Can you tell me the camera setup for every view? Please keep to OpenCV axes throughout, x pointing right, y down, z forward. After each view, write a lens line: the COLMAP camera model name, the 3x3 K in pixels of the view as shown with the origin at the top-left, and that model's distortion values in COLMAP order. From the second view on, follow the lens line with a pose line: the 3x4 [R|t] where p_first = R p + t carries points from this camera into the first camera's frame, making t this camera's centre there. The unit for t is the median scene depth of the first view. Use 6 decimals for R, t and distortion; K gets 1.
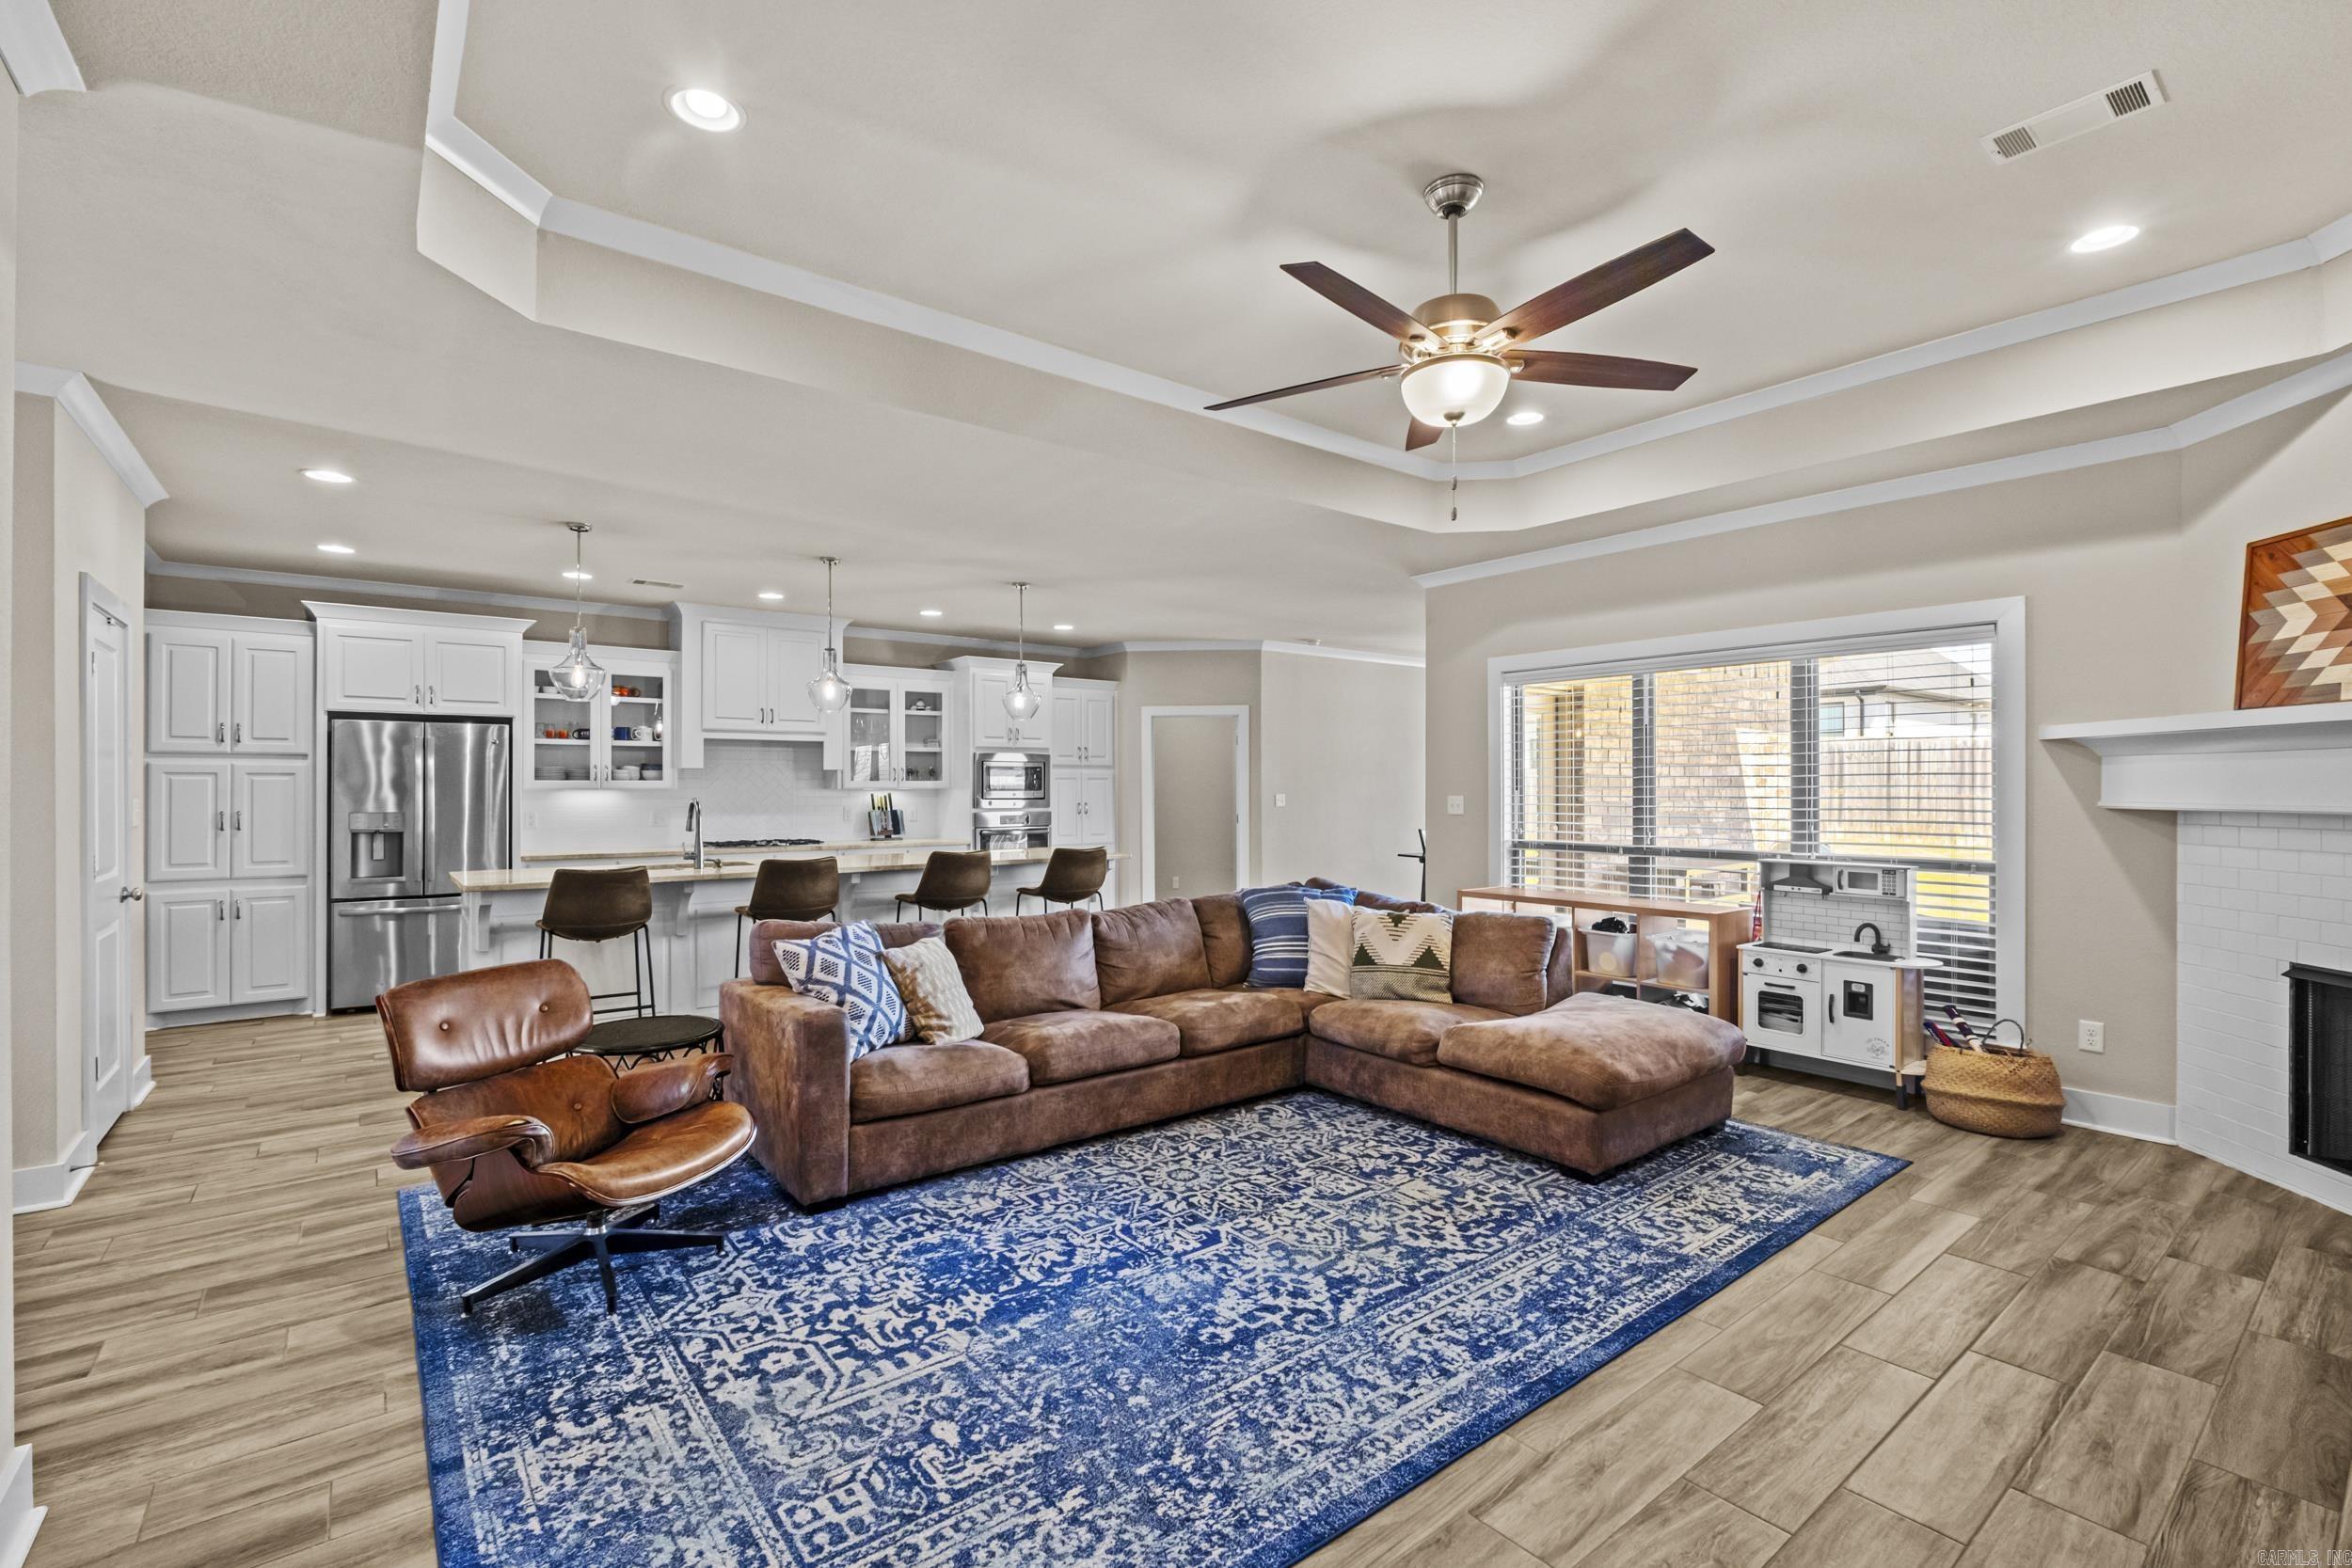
lens RADIAL K [[1032.4, 0, 1176.0], [0, 1032.4, 784.0], [0, 0, 1]] dist [-0.004116, -0.000041]
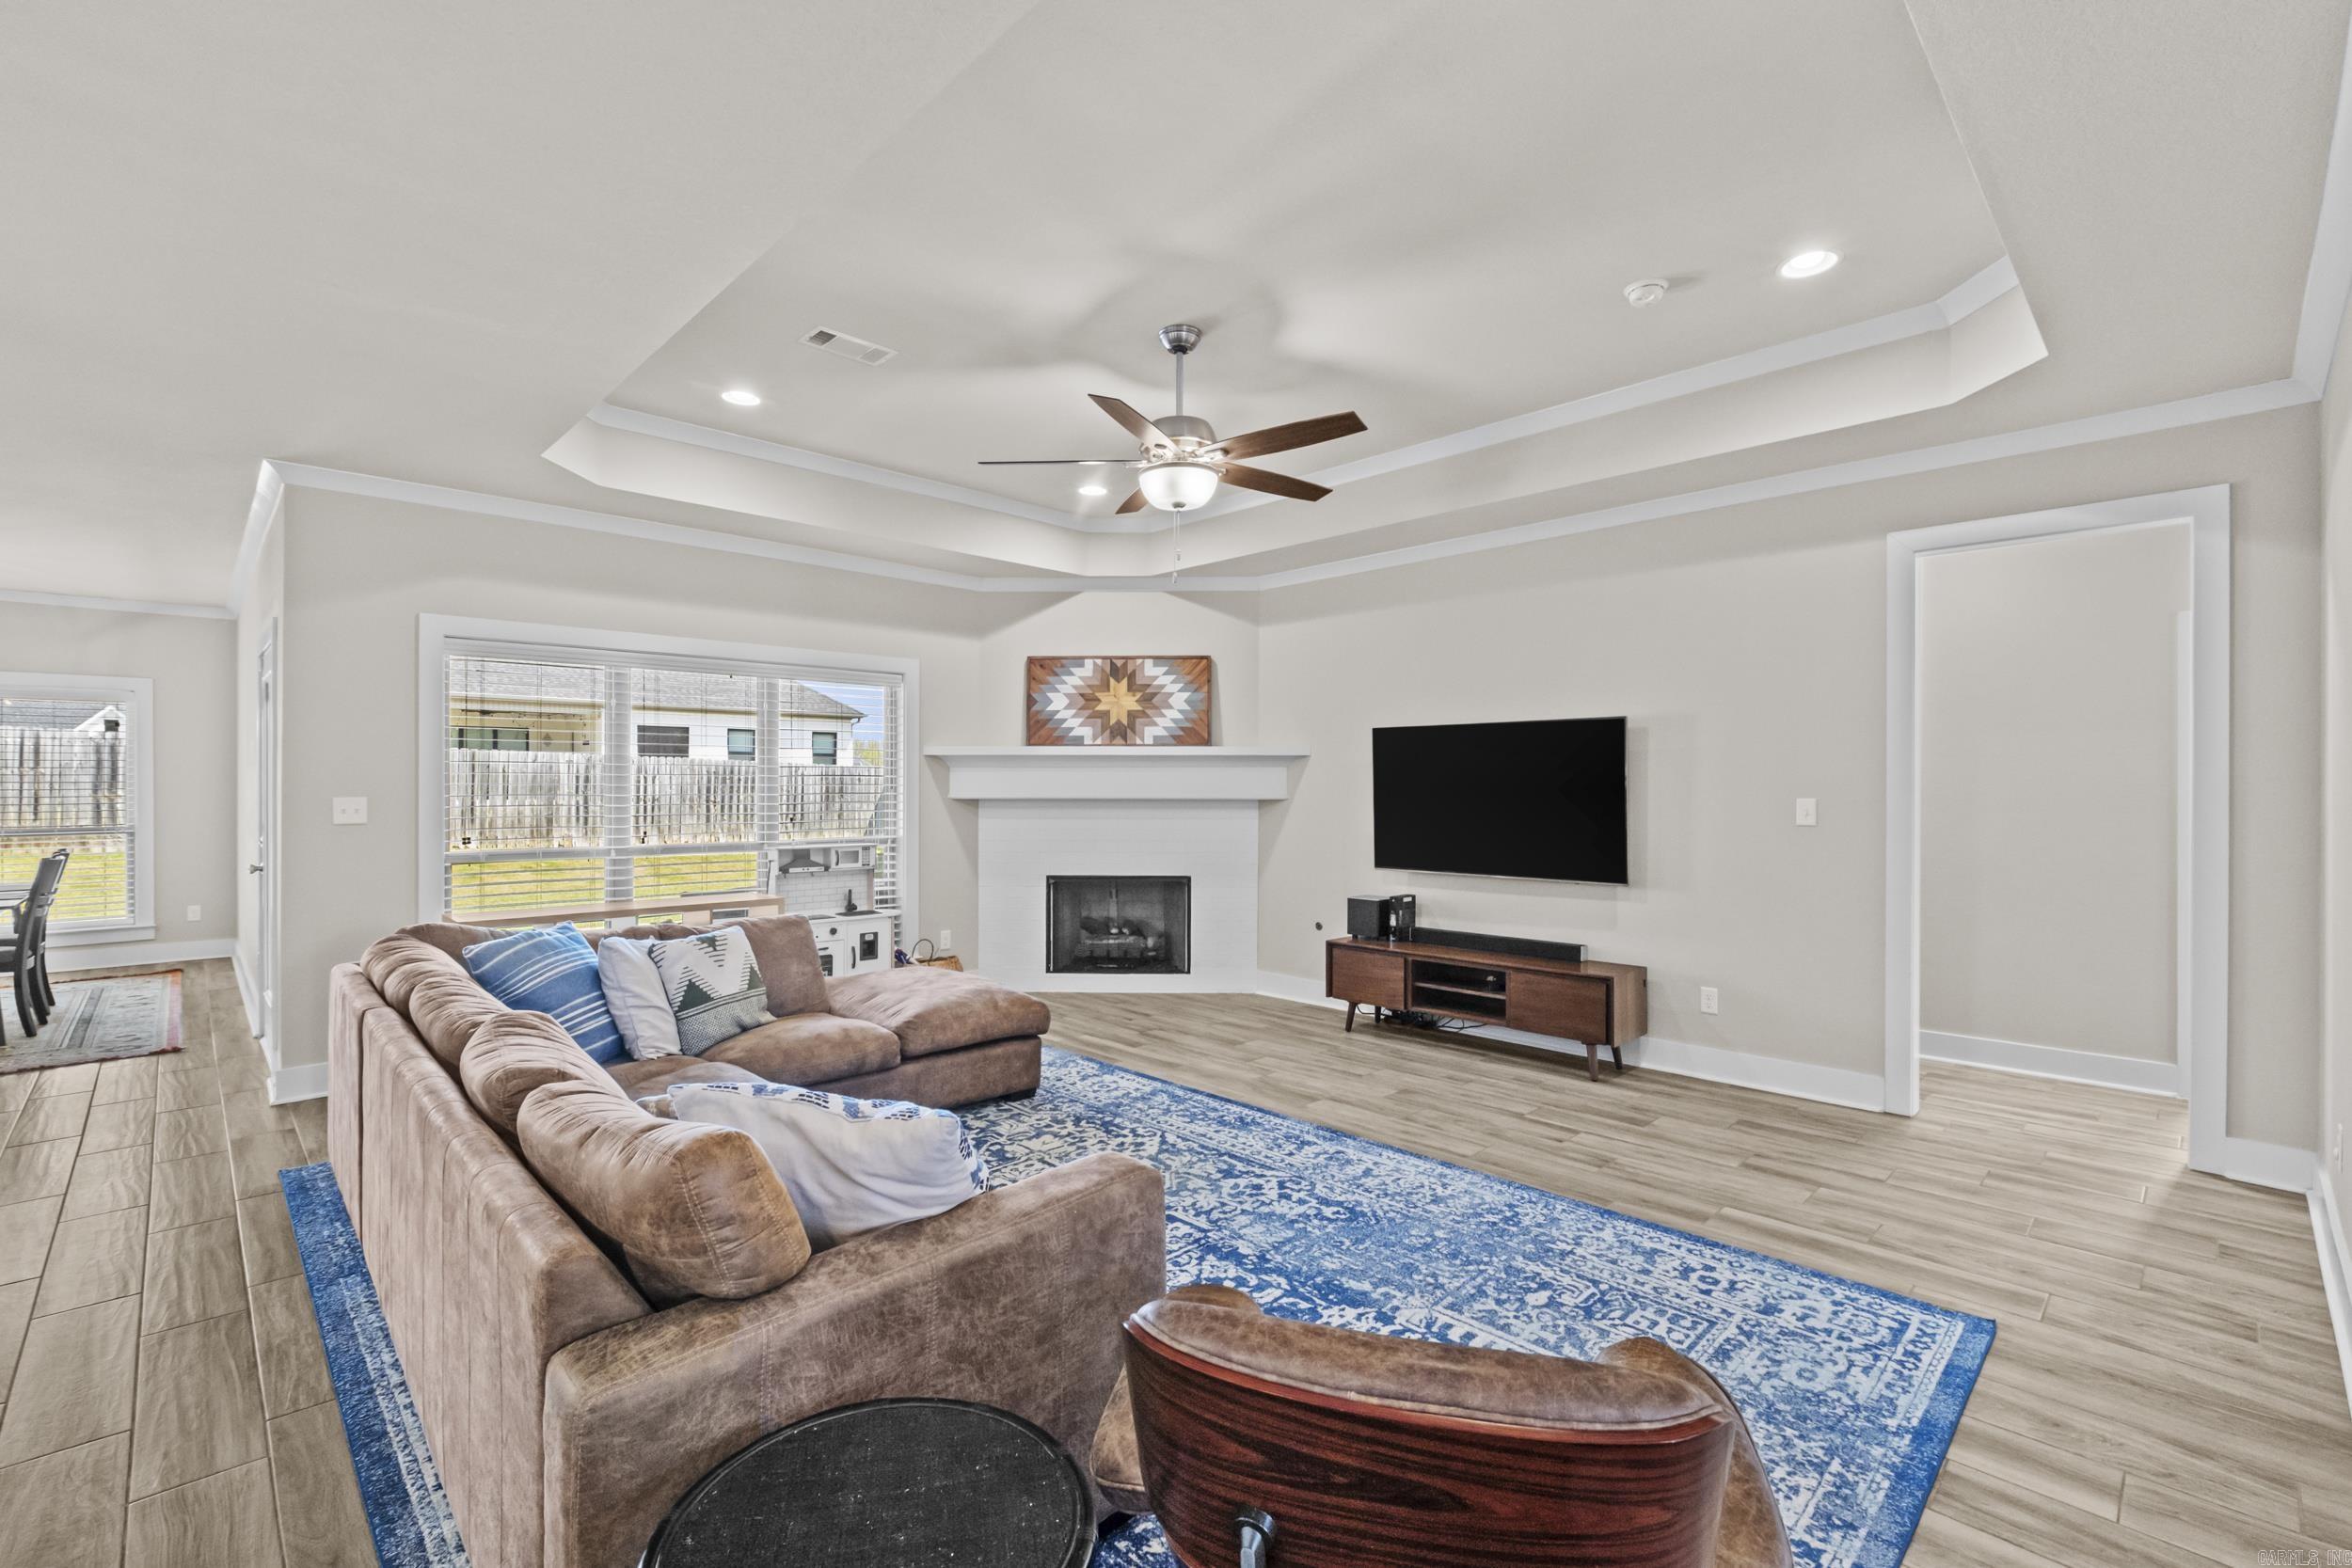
lens RADIAL K [[1021.8, 0, 1152.9], [0, 1021.8, 786.7], [0, 0, 1]] dist [-0.001514, -0.000149]
pose [[-0.091779, 0.000347, 0.995779, -0.822495], [-0.004445, 0.999990, -0.000758, 0.005053], [-0.995769, -0.004496, -0.091776, 0.918345]]
